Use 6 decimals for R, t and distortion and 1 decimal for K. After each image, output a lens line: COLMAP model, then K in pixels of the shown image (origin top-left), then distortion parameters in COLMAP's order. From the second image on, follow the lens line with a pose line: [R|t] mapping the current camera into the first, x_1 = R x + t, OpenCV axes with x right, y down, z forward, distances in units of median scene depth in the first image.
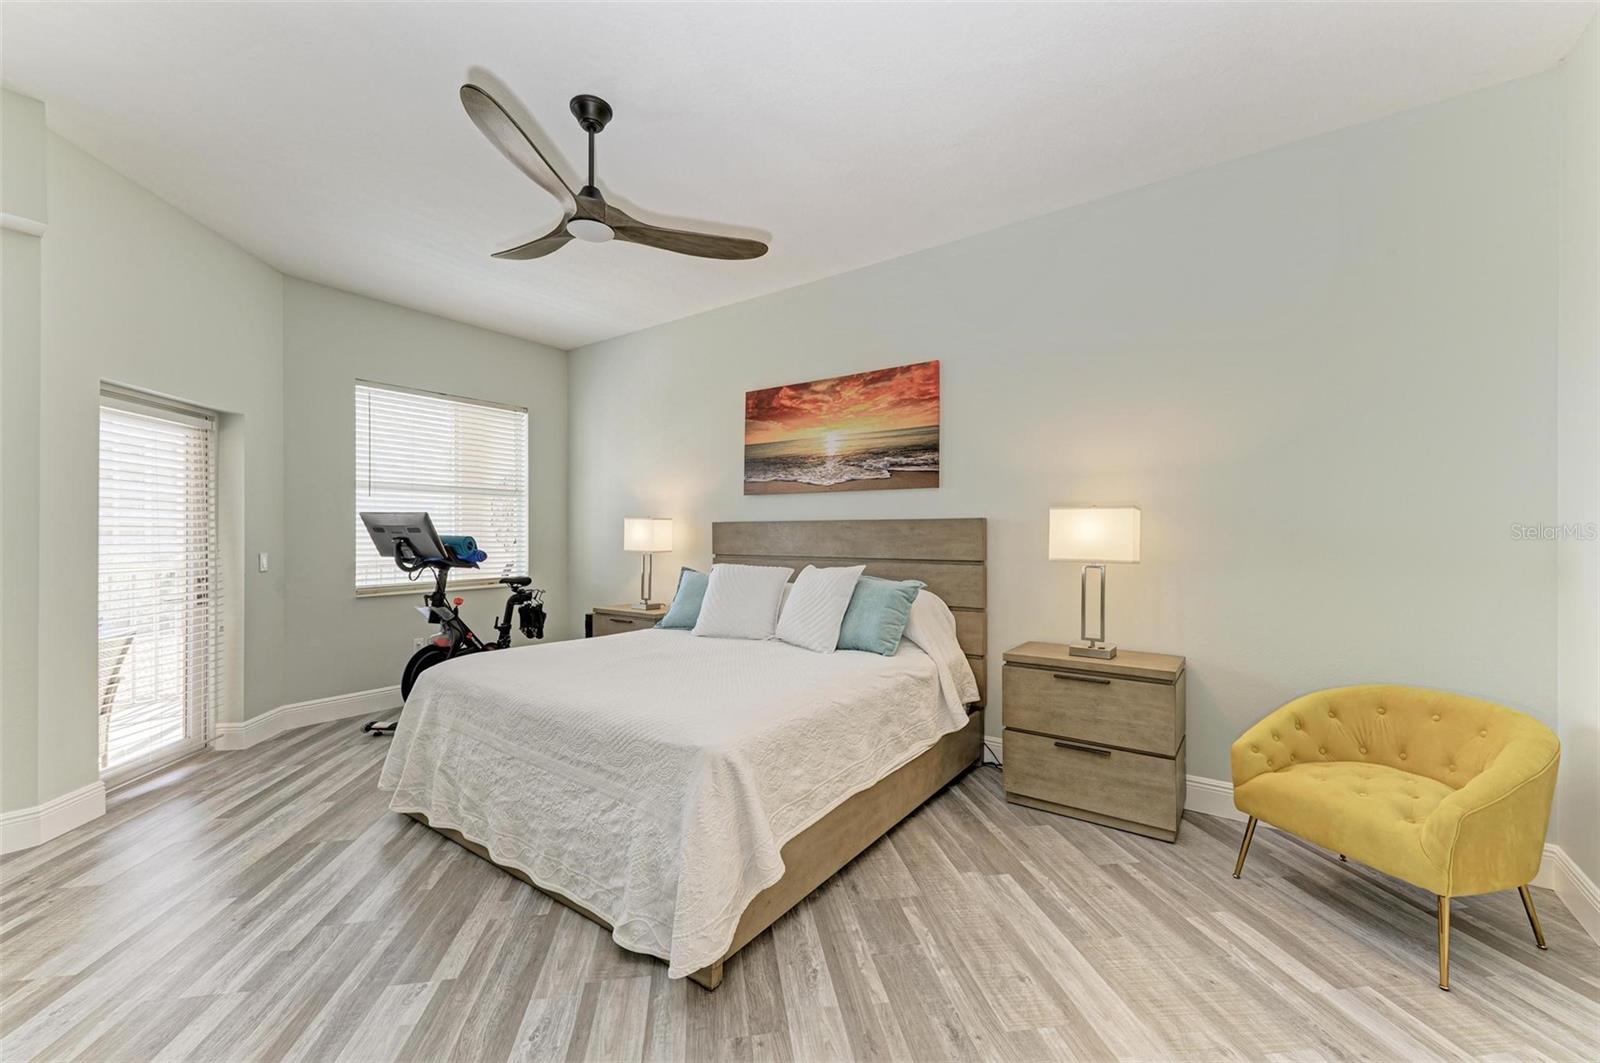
lens RADIAL K [[619.0, 0, 793.9], [0, 619.0, 537.5], [0, 0, 1]] dist [0.016108, -0.000063]
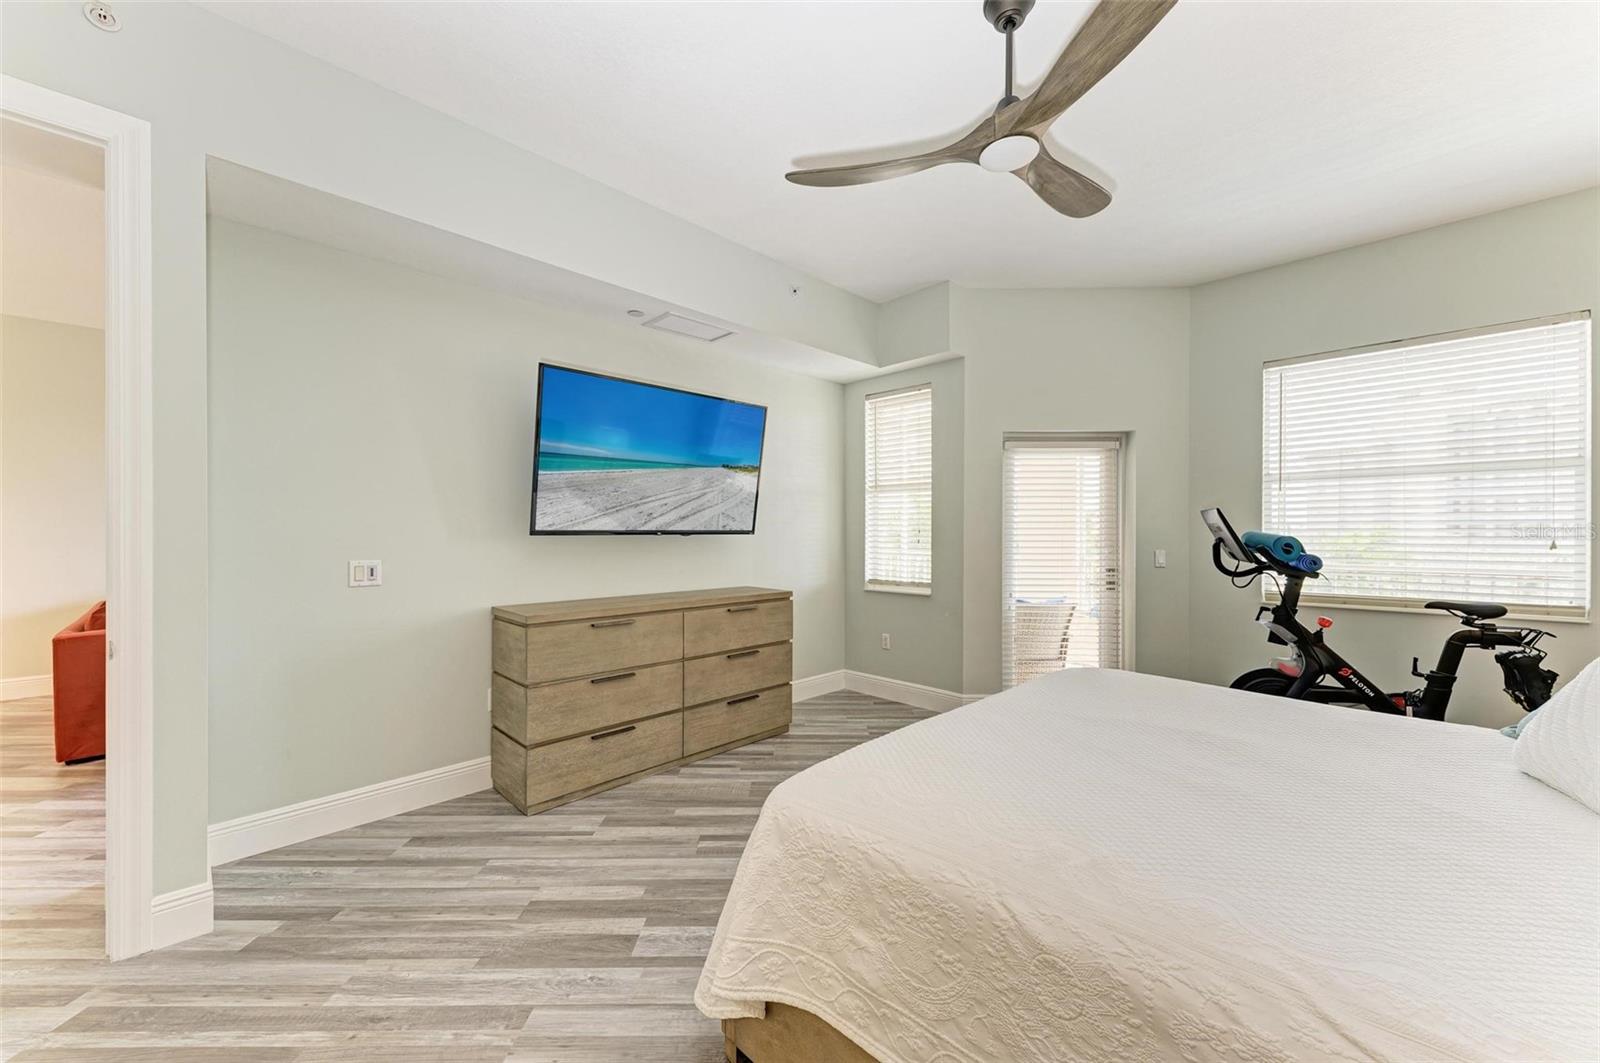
lens RADIAL K [[619.0, 0, 799.3], [0, 619.0, 524.5], [0, 0, 1]] dist [0.016108, -0.000063]
pose [[-0.150606, -0.014842, -0.988482, 0.318806], [-0.004580, 0.999887, -0.014316, -0.002510], [0.988583, 0.002371, -0.150657, 0.494485]]
